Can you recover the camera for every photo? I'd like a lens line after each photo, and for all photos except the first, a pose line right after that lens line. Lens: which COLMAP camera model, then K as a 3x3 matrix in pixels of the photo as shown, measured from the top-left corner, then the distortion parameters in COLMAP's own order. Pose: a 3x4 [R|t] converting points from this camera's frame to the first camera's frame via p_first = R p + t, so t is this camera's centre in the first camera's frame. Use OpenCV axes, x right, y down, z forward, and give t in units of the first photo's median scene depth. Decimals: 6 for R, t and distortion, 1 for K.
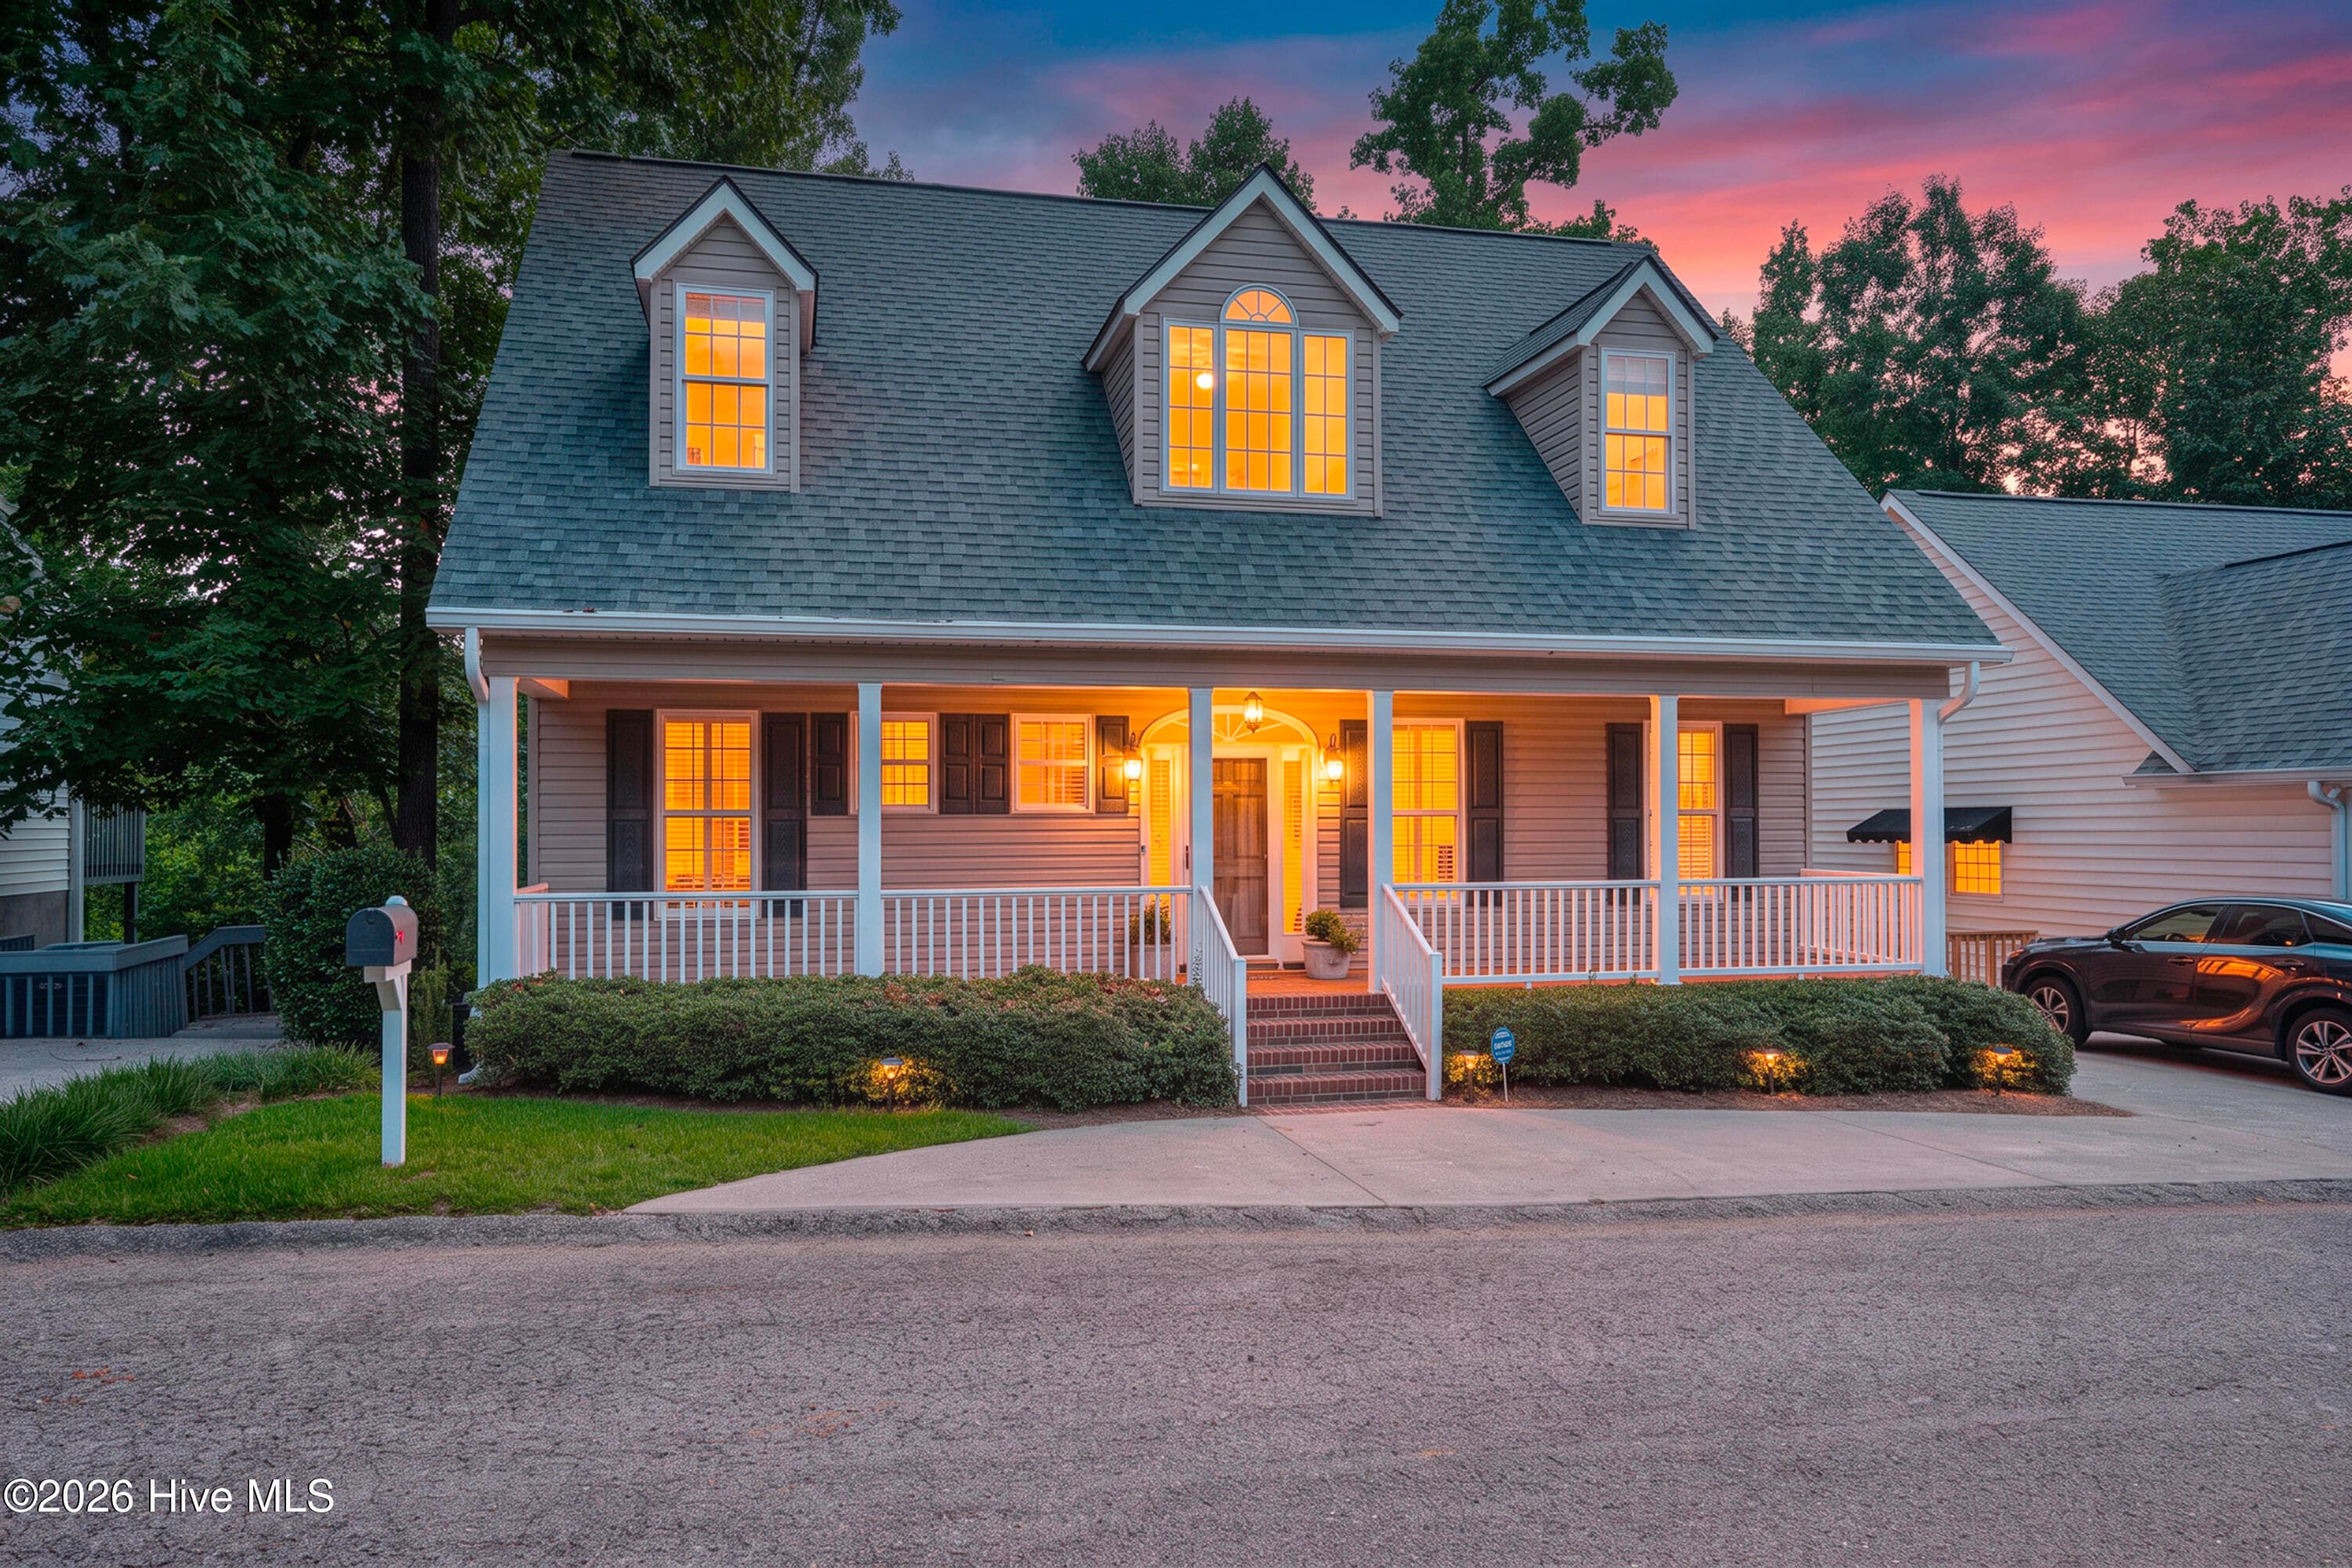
lens RADIAL K [[1572.3, 0, 1130.4], [0, 1572.3, 819.5], [0, 0, 1]] dist [-0.002716, -0.001290]
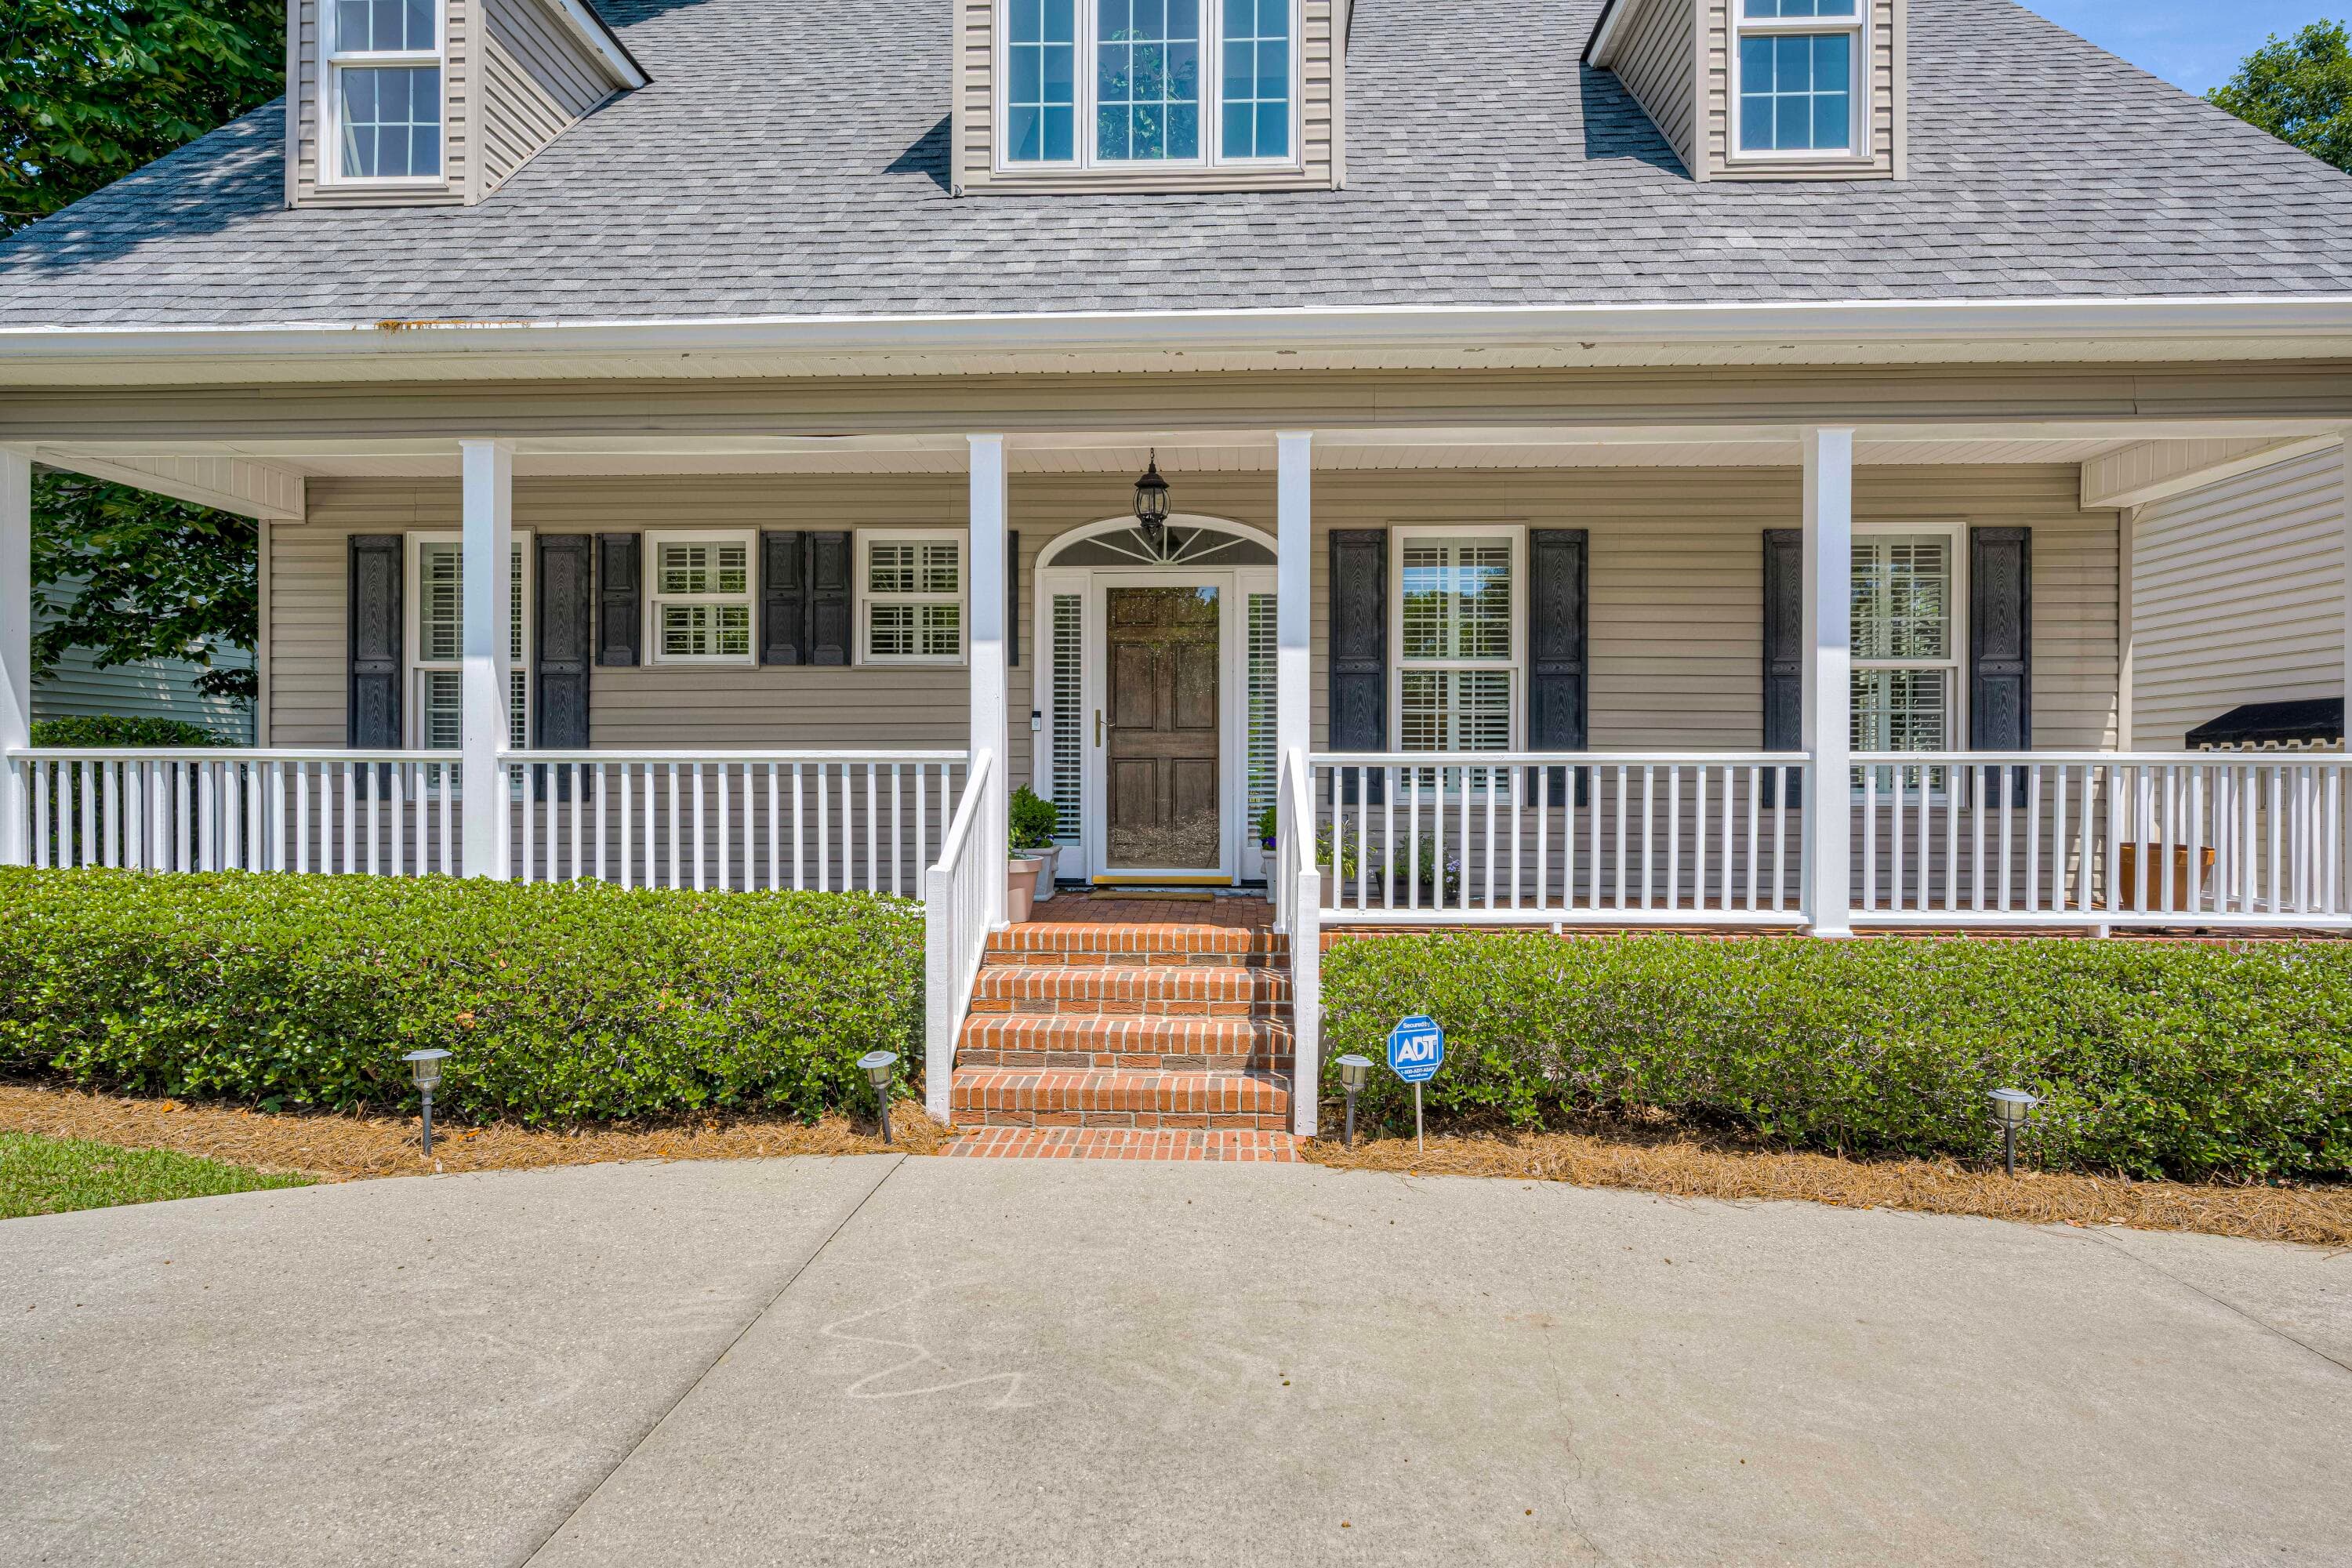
lens RADIAL K [[1206.2, 0, 1180.7], [0, 1206.2, 780.7], [0, 0, 1]] dist [-0.001762, 0.000189]
pose [[0.965234, 0.007985, -0.261265, 0.204840], [-0.005816, 0.999942, 0.009073, 0.040666], [0.261322, -0.007238, 0.965225, 0.461459]]
